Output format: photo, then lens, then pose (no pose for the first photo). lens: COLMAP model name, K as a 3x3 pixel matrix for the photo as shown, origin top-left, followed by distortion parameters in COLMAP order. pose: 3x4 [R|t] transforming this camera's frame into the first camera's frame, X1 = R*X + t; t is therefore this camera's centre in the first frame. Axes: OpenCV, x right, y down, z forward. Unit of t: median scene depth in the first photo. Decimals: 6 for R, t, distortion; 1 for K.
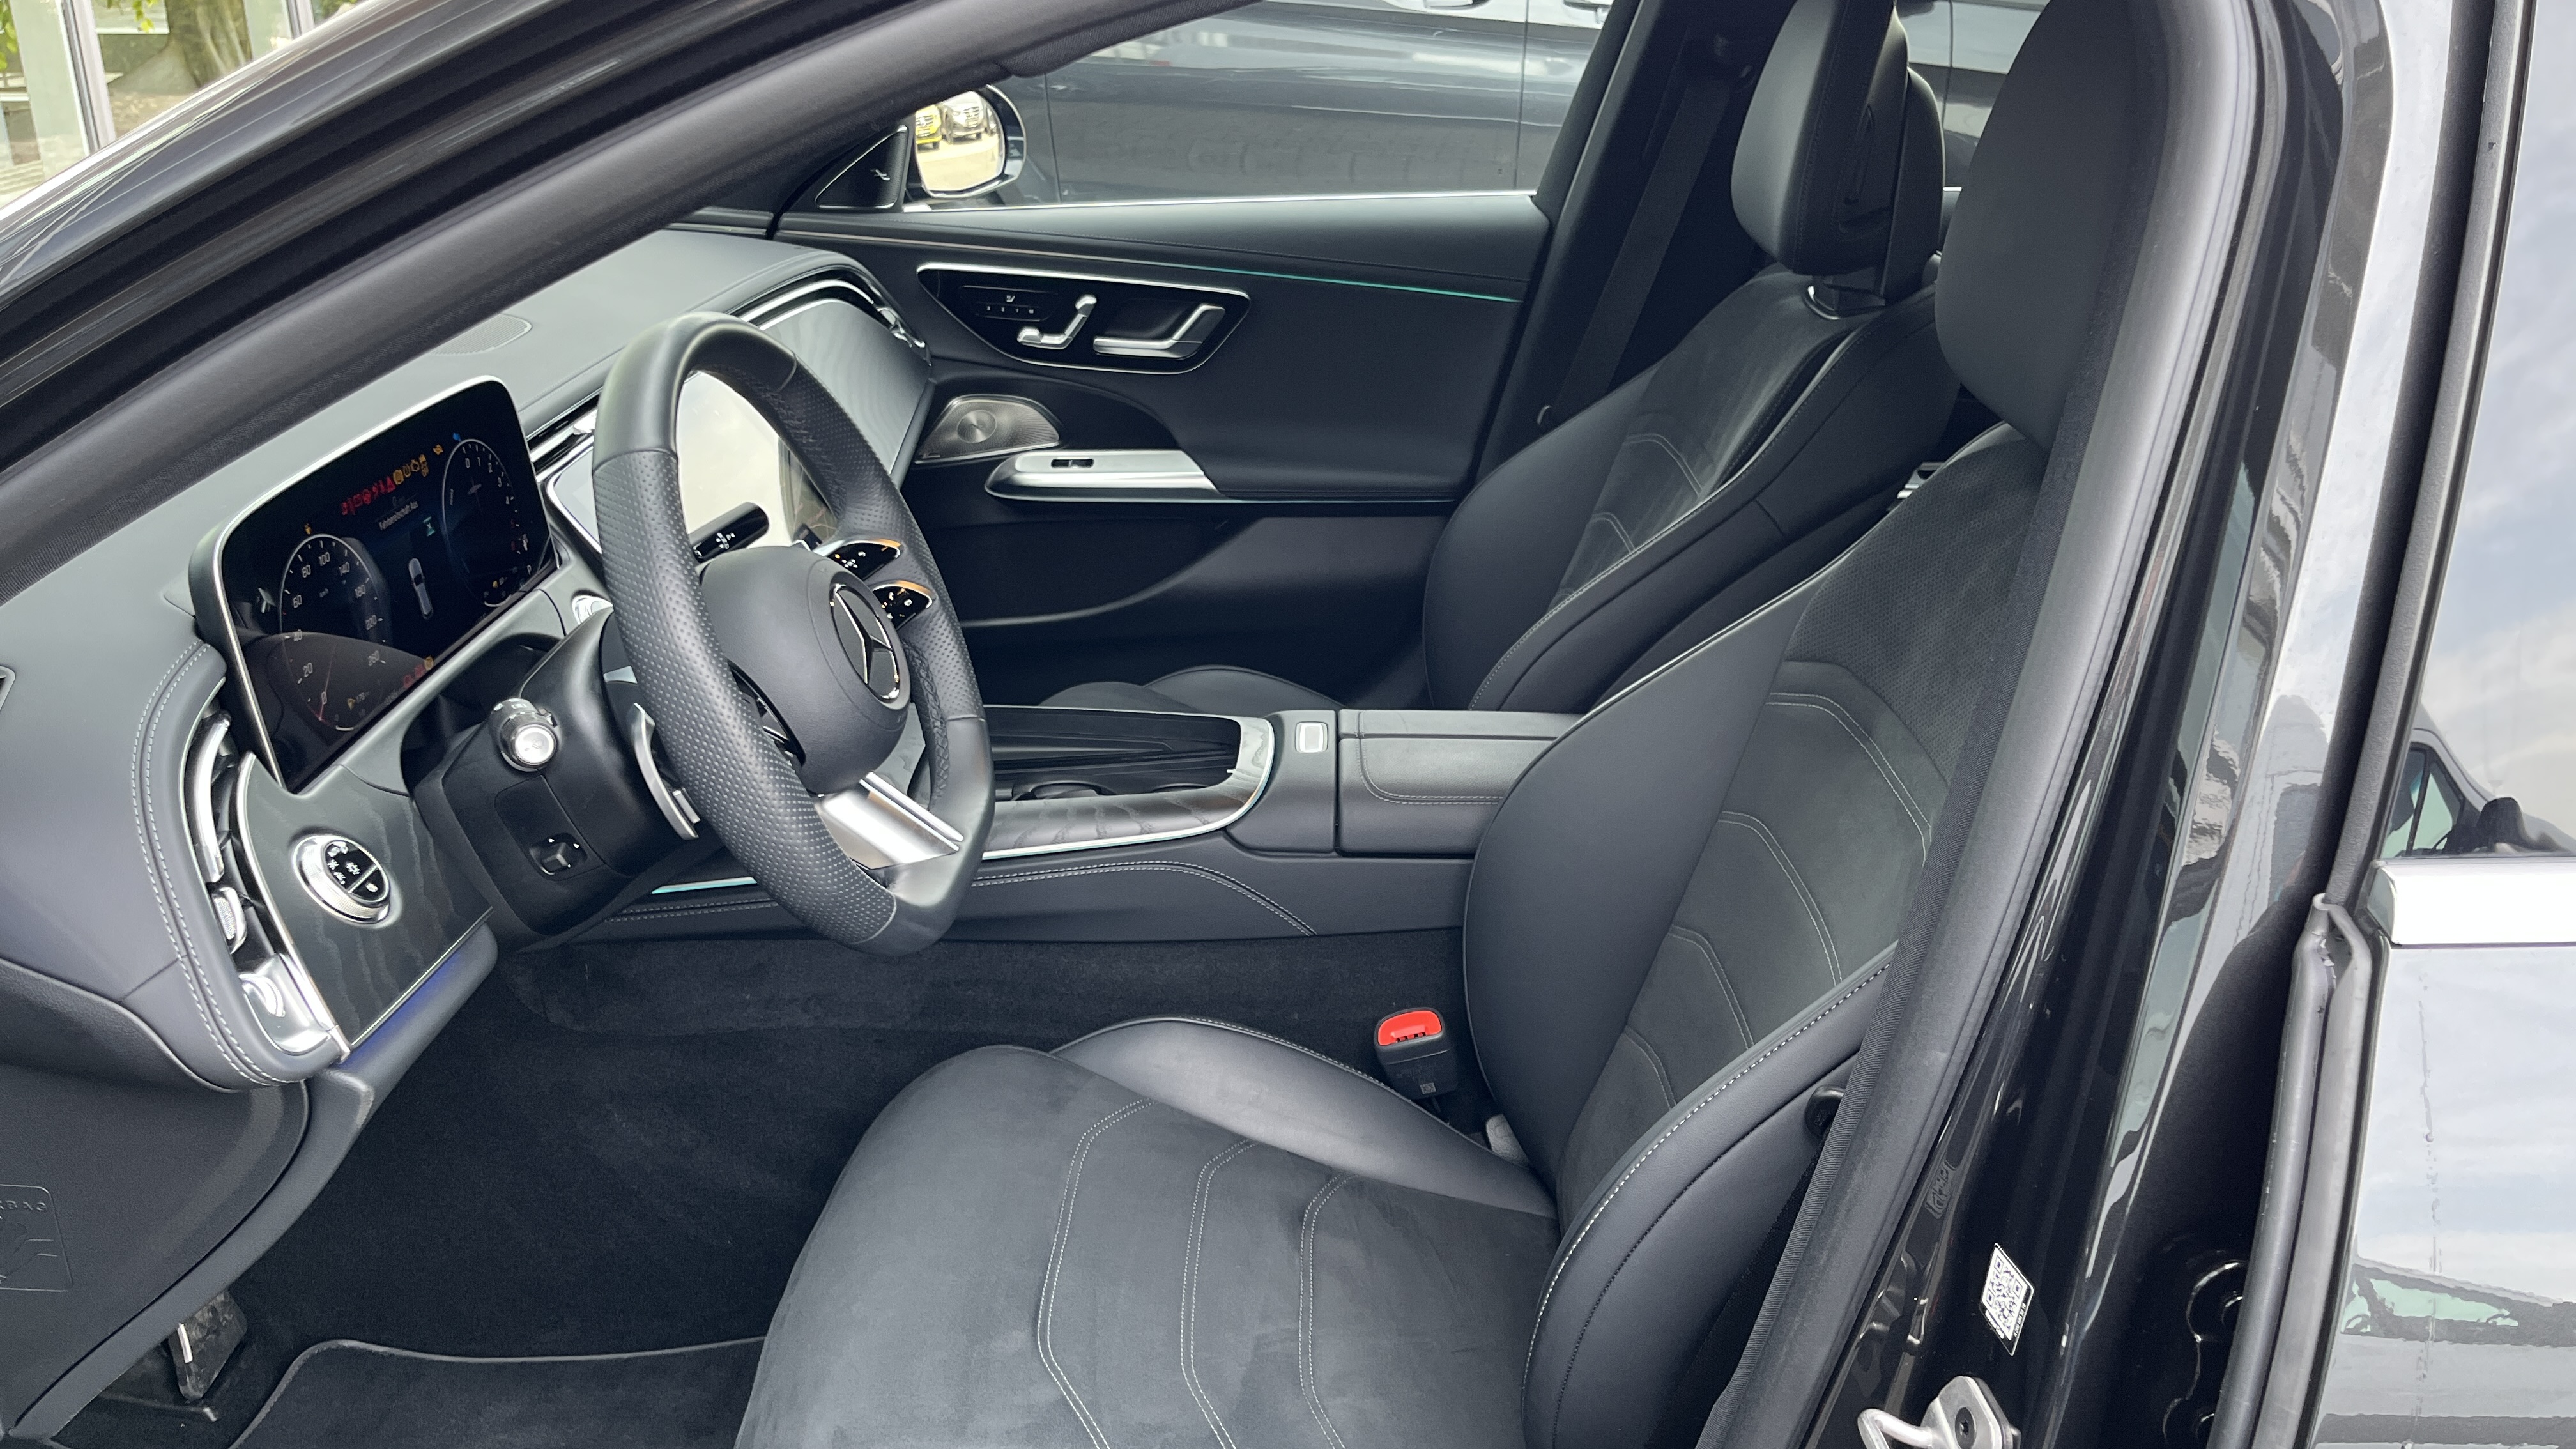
lens RADIAL K [[1939.8, 0, 1288.0], [0, 1939.8, 724.5], [0, 0, 1]] dist [0.064371, -0.083638]
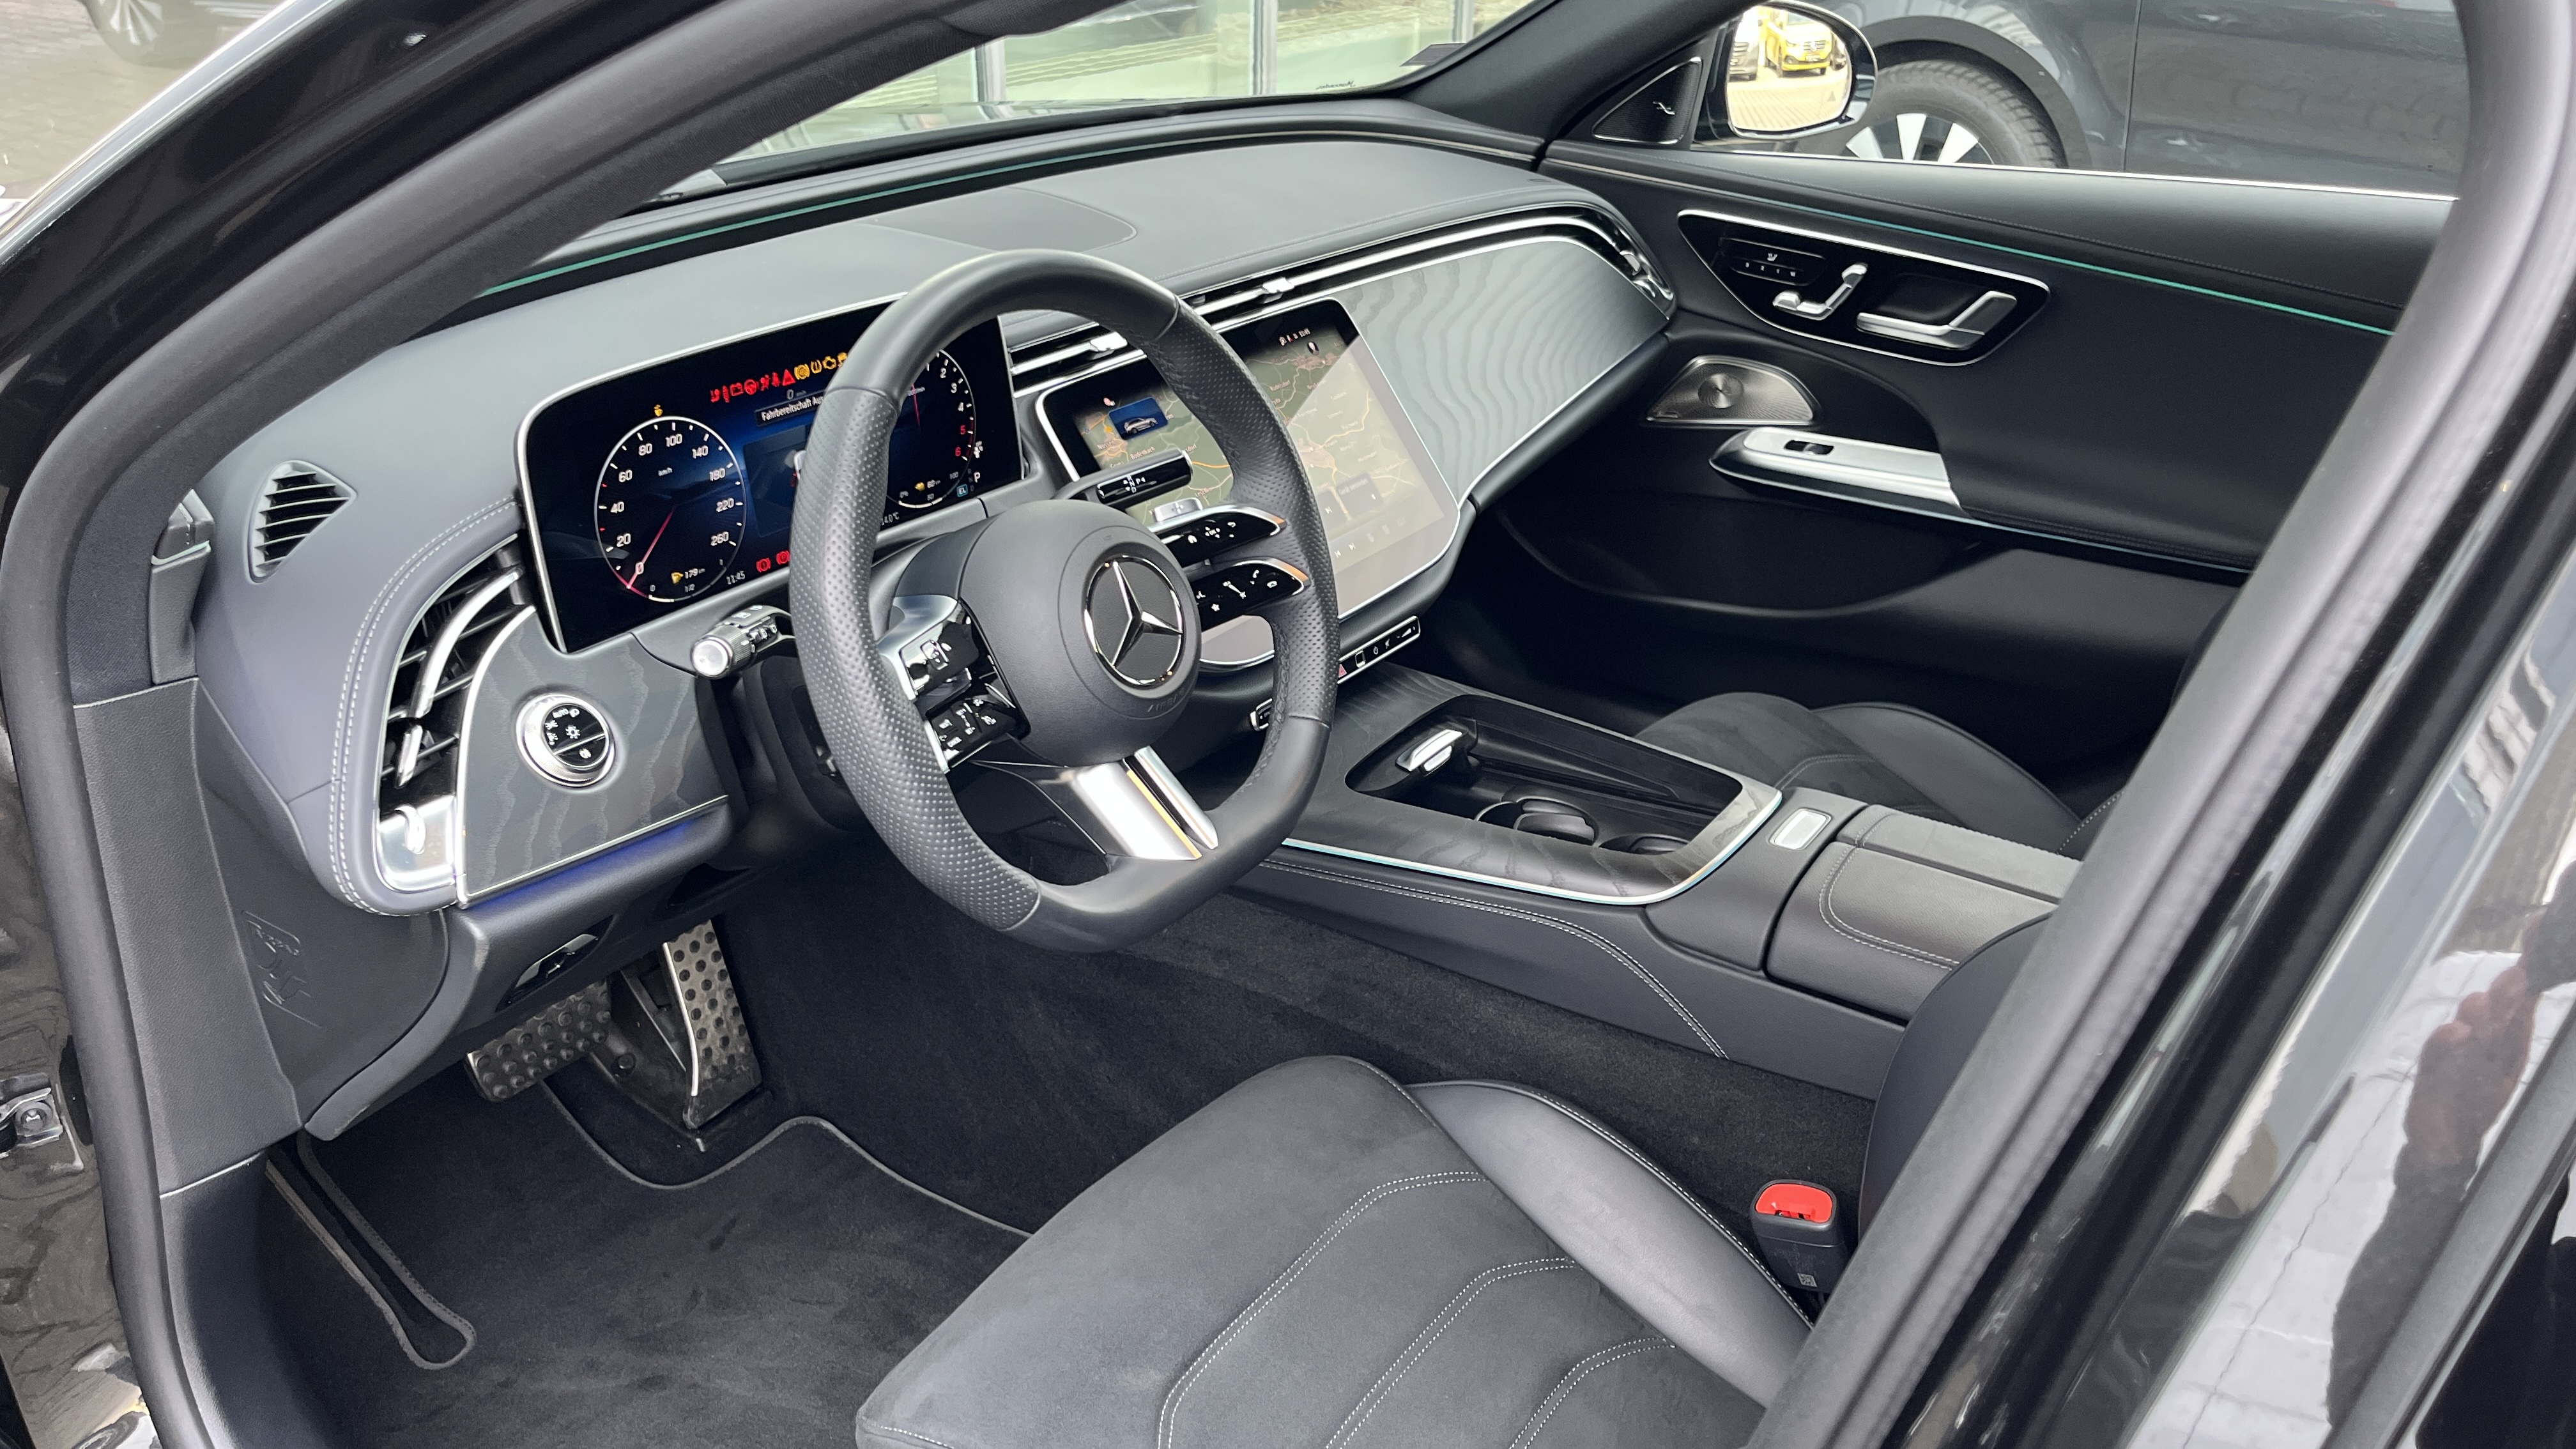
lens RADIAL K [[1939.8, 0, 1288.0], [0, 1939.8, 724.5], [0, 0, 1]] dist [0.064371, -0.083638]
pose [[0.844914, 0.240076, -0.477999, 0.152238], [-0.218394, 0.970574, 0.101438, -0.052360], [0.488286, 0.018686, 0.872483, 0.109684]]
